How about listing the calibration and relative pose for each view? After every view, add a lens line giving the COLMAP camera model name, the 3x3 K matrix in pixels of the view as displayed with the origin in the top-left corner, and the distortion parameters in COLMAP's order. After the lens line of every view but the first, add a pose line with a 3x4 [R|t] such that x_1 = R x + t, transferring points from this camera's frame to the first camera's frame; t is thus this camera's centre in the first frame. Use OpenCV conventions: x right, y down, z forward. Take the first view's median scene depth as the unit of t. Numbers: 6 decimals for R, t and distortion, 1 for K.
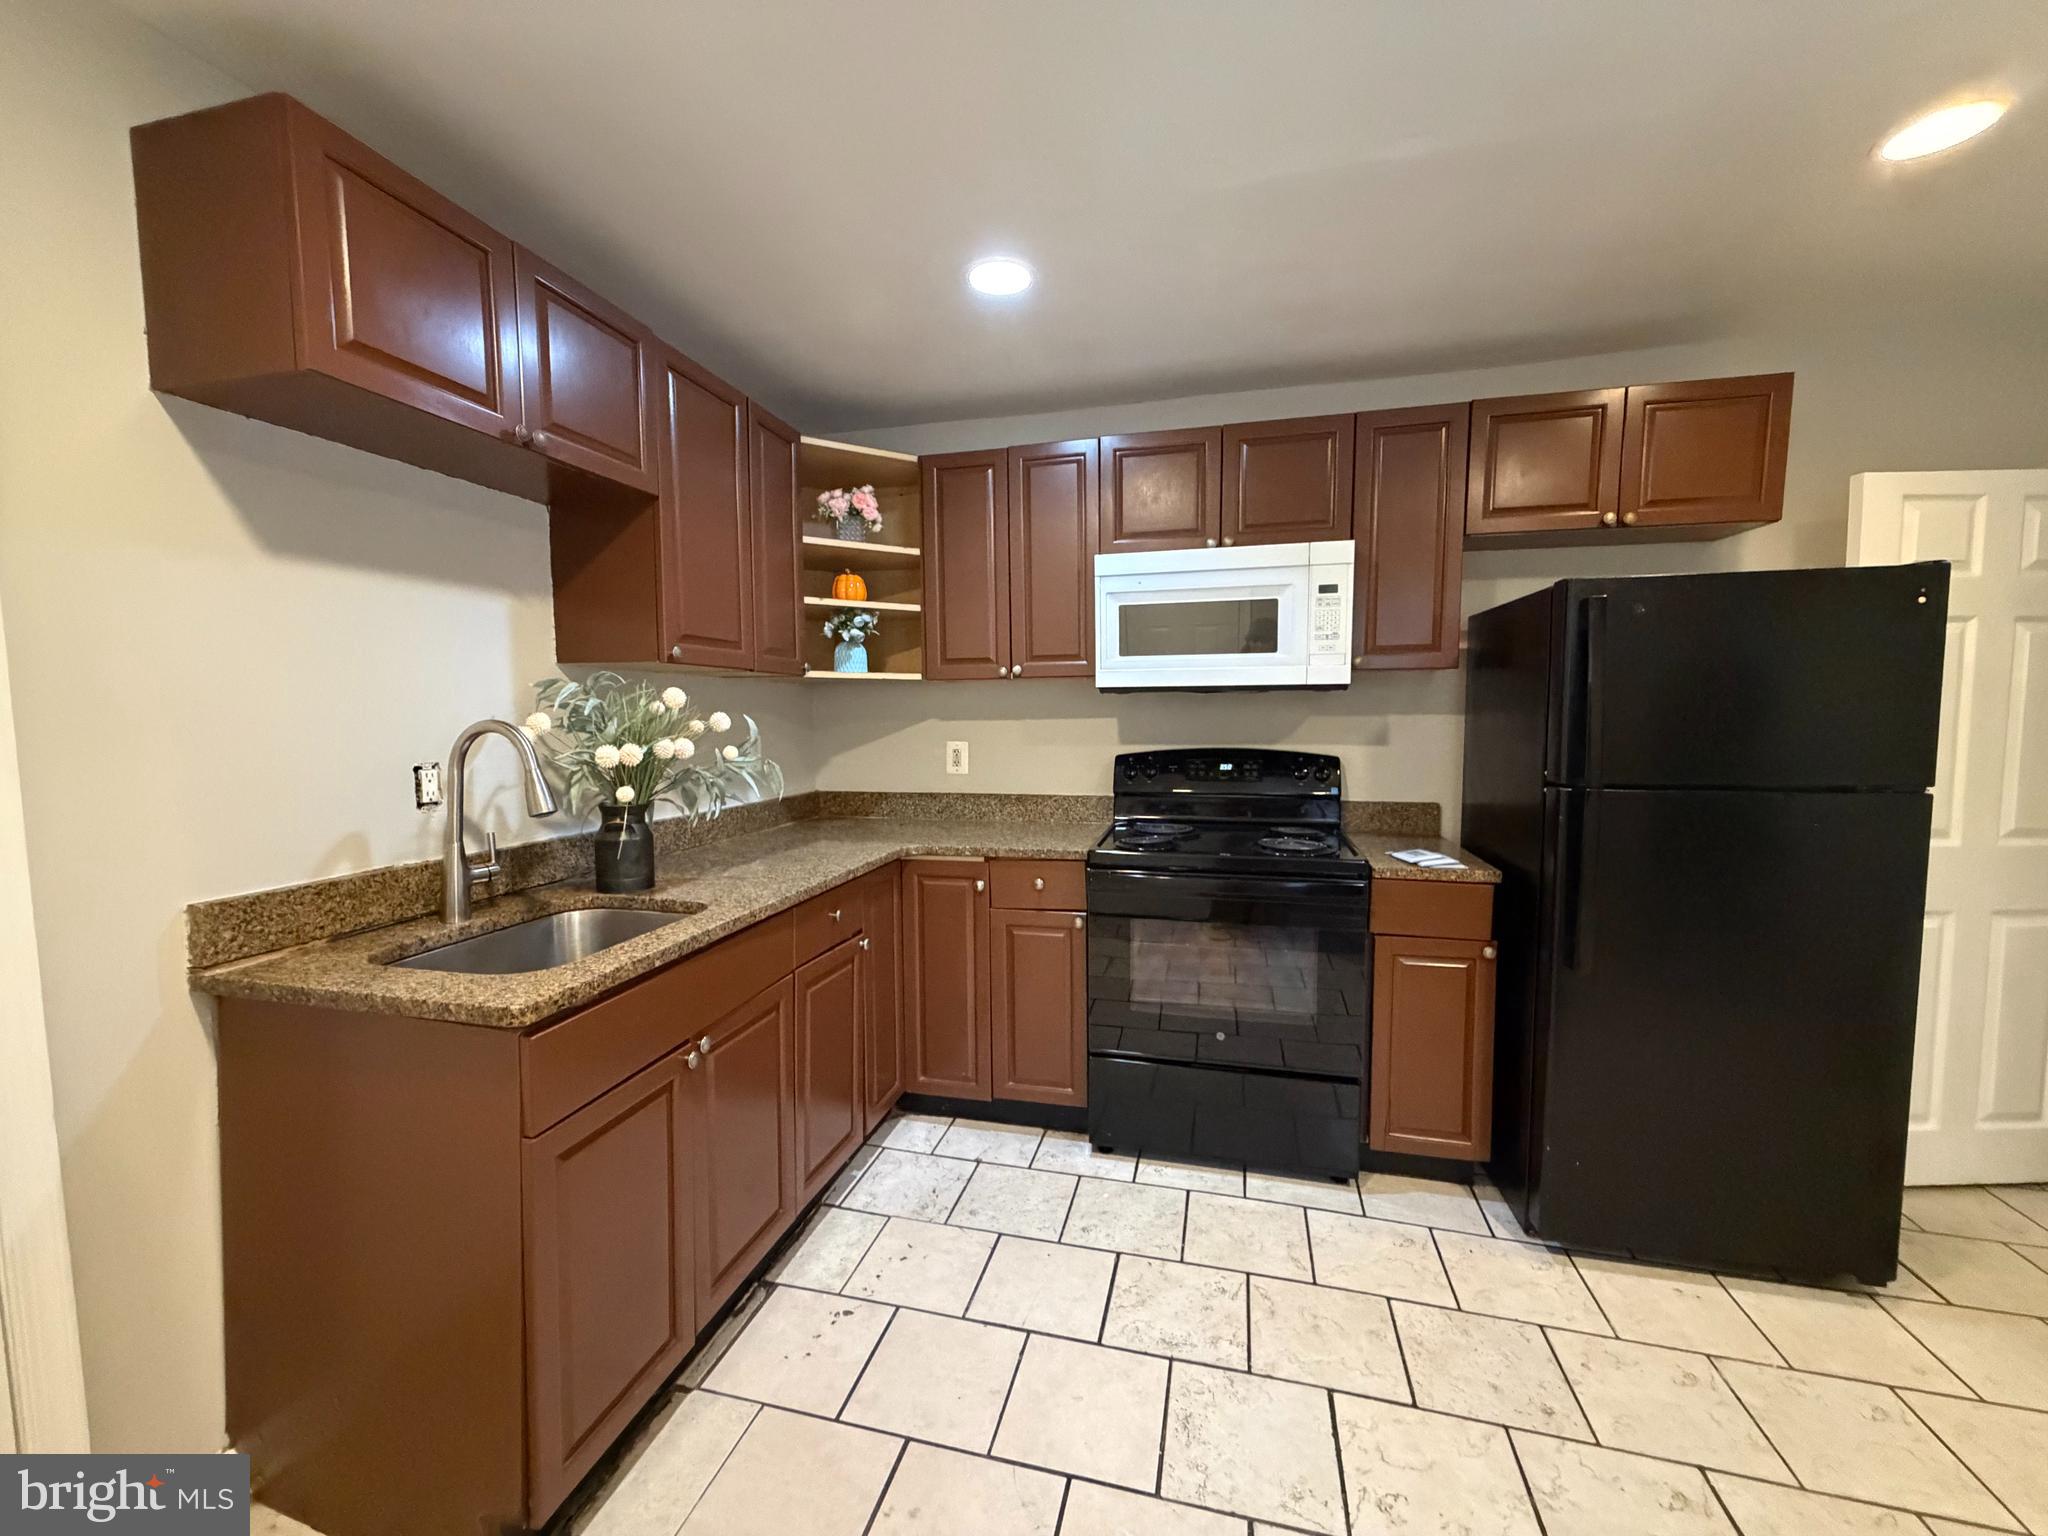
lens RADIAL K [[817.9, 0, 1018.9], [0, 817.9, 769.9], [0, 0, 1]] dist [0.001417, 0.000008]
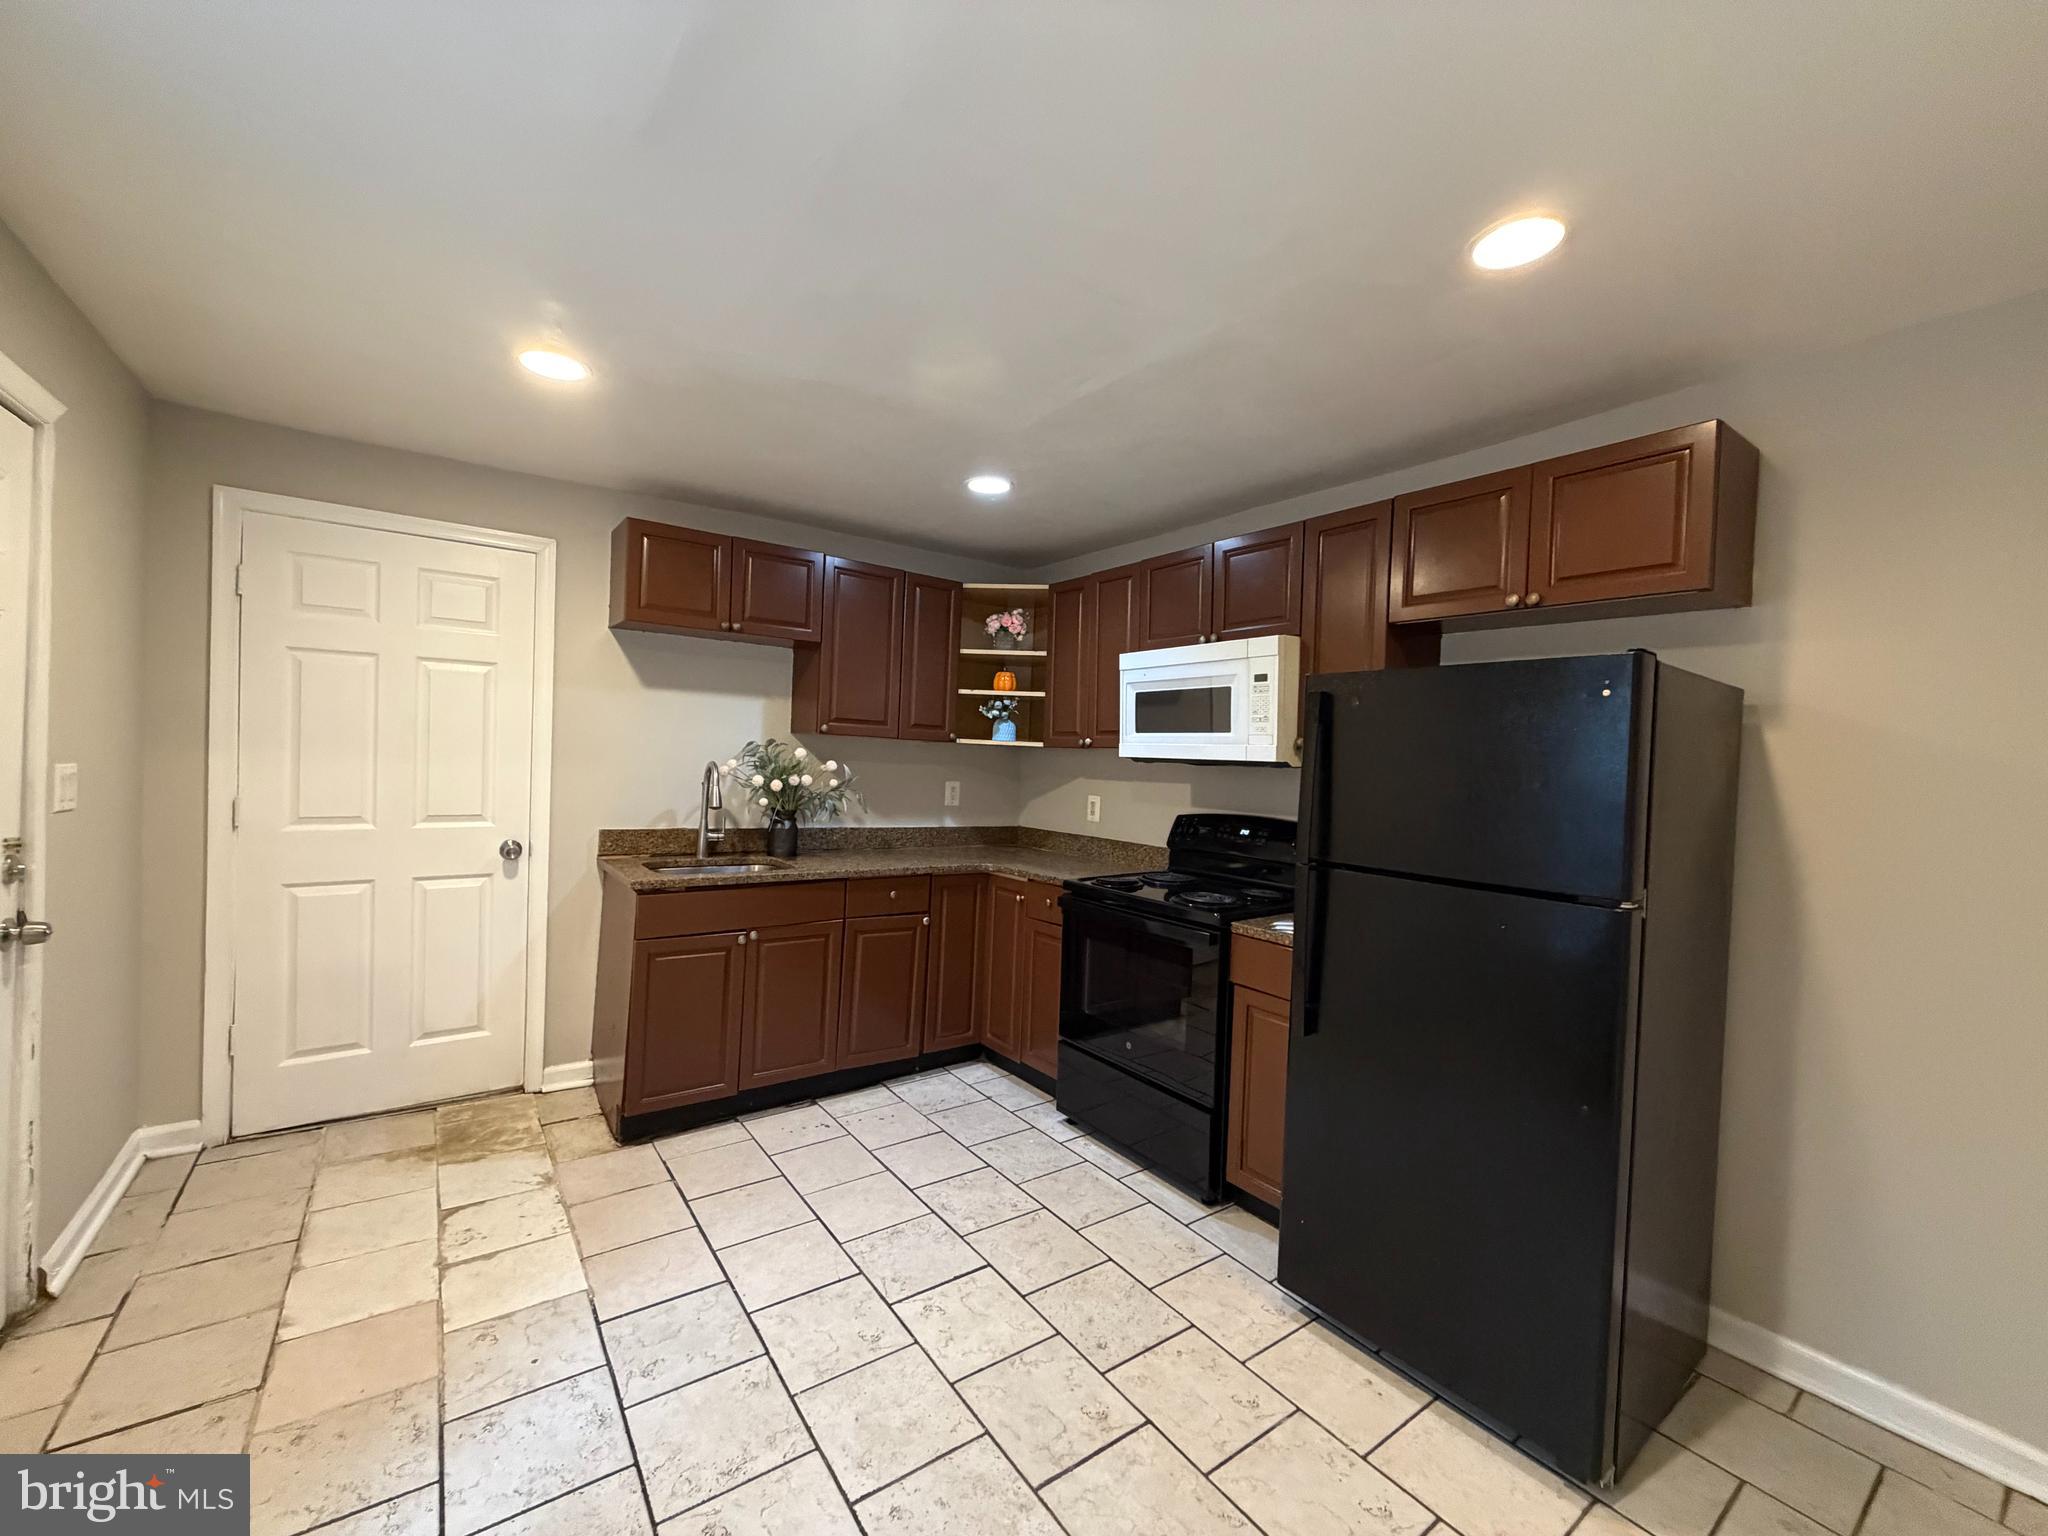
lens RADIAL K [[817.9, 0, 1017.1], [0, 817.9, 767.8], [0, 0, 1]] dist [0.001417, 0.000008]
pose [[0.772660, 0.044142, -0.633283, 0.791637], [-0.091131, 0.994960, -0.041835, -0.017521], [0.628245, 0.090036, 0.772789, -0.074516]]
